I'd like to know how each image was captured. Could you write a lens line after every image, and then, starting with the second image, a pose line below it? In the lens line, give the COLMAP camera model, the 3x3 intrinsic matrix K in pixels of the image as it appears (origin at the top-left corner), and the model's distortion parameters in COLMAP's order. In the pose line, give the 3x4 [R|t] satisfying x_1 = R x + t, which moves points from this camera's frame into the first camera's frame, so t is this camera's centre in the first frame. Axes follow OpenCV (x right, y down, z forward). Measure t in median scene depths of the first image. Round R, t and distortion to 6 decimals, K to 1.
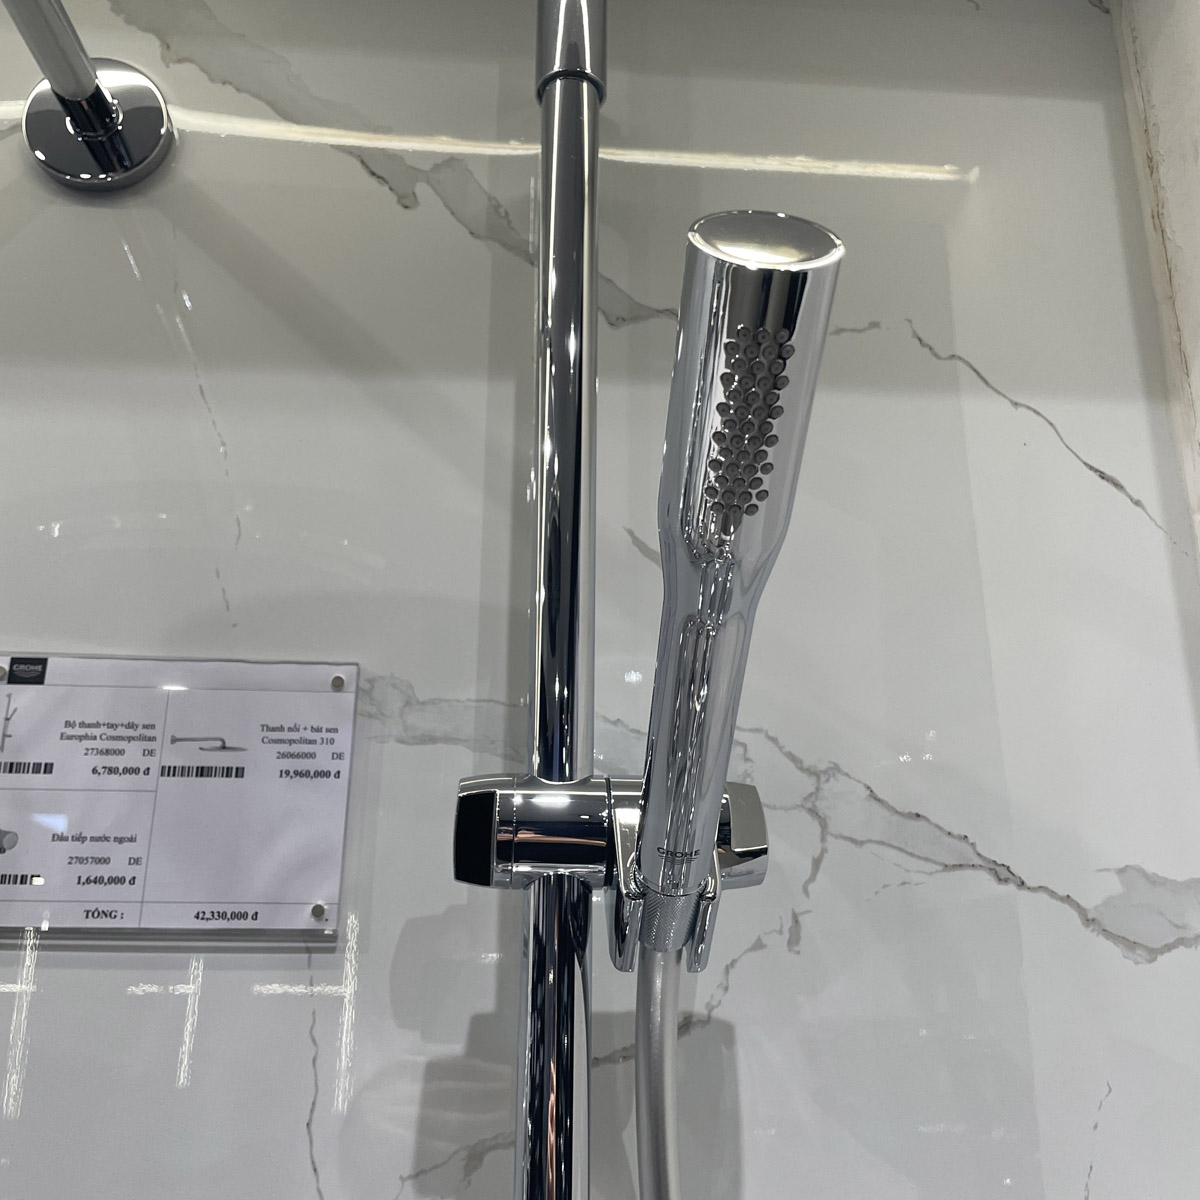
lens RADIAL K [[1227.6, 0, 604.3], [0, 1227.6, 578.0], [0, 0, 1]] dist [0.101253, -0.180018]
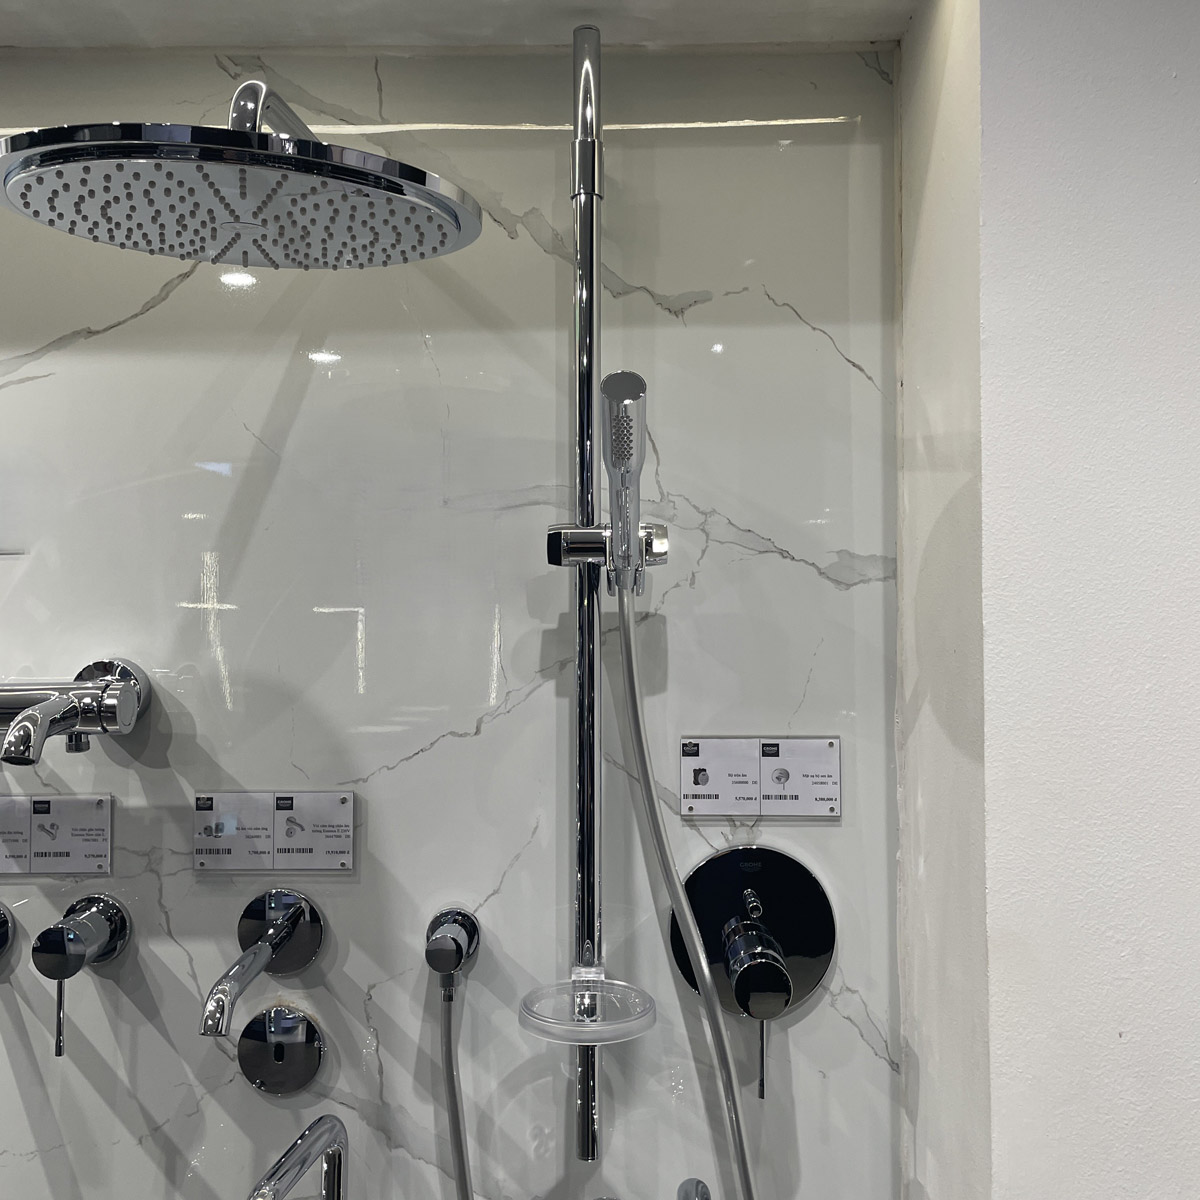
lens RADIAL K [[1227.6, 0, 604.3], [0, 1227.6, 578.0], [0, 0, 1]] dist [0.101253, -0.180018]
pose [[0.994374, -0.010518, -0.105401, 0.233790], [0.040253, 0.957932, 0.284159, -0.397794], [0.097978, -0.286803, 0.952966, -1.272995]]
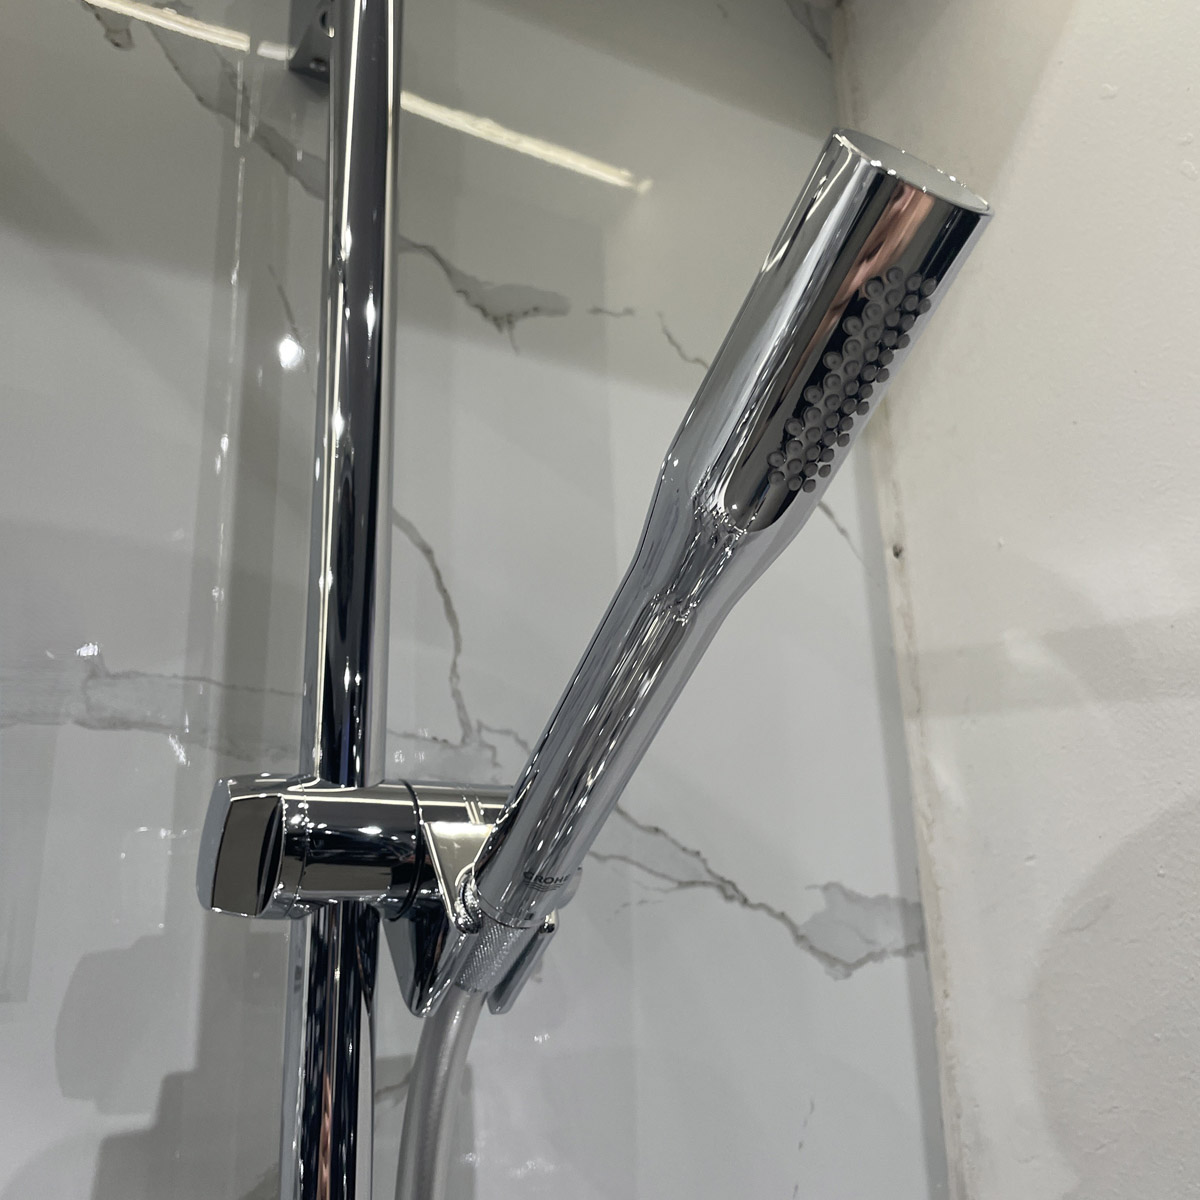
lens RADIAL K [[1242.1, 0, 603.1], [0, 1242.1, 577.1], [0, 0, 1]] dist [0.091650, -0.151063]
pose [[0.899462, 0.105770, 0.424005, -0.219536], [-0.107557, 0.994002, -0.019792, 0.022872], [-0.423555, -0.027803, 0.905443, 0.160693]]
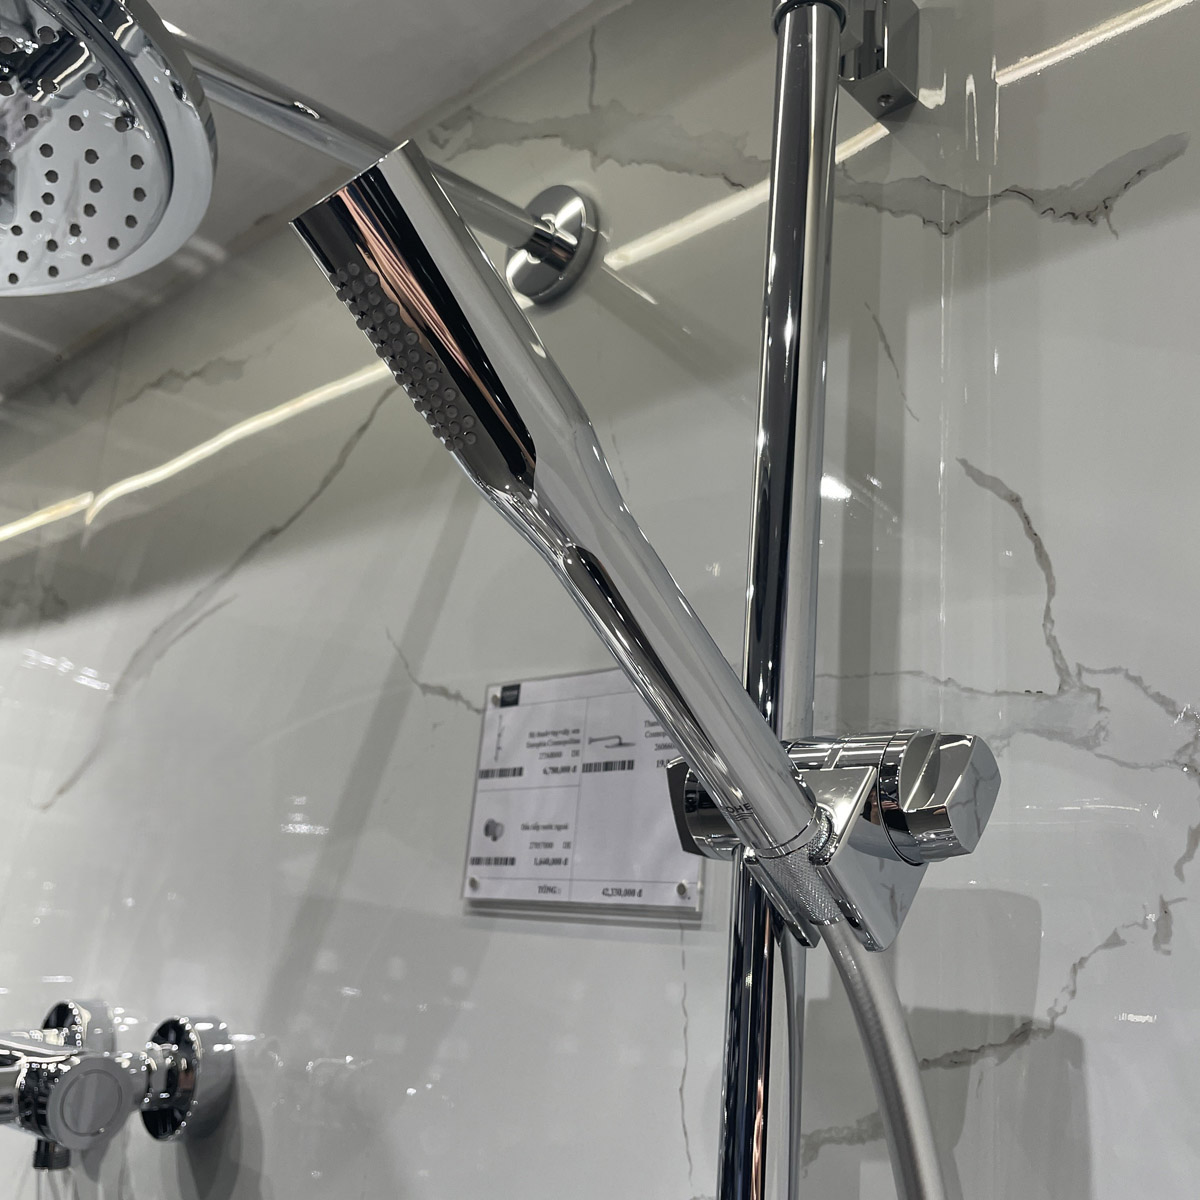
lens RADIAL K [[1210.5, 0, 600.0], [0, 1210.5, 600.0], [0, 0, 1]] dist [0.097988, -0.181946]
pose [[0.657969, -0.169651, -0.733686, 0.511093], [0.160349, 0.983512, -0.083617, 0.097145], [0.735775, -0.062628, 0.674324, 0.252015]]
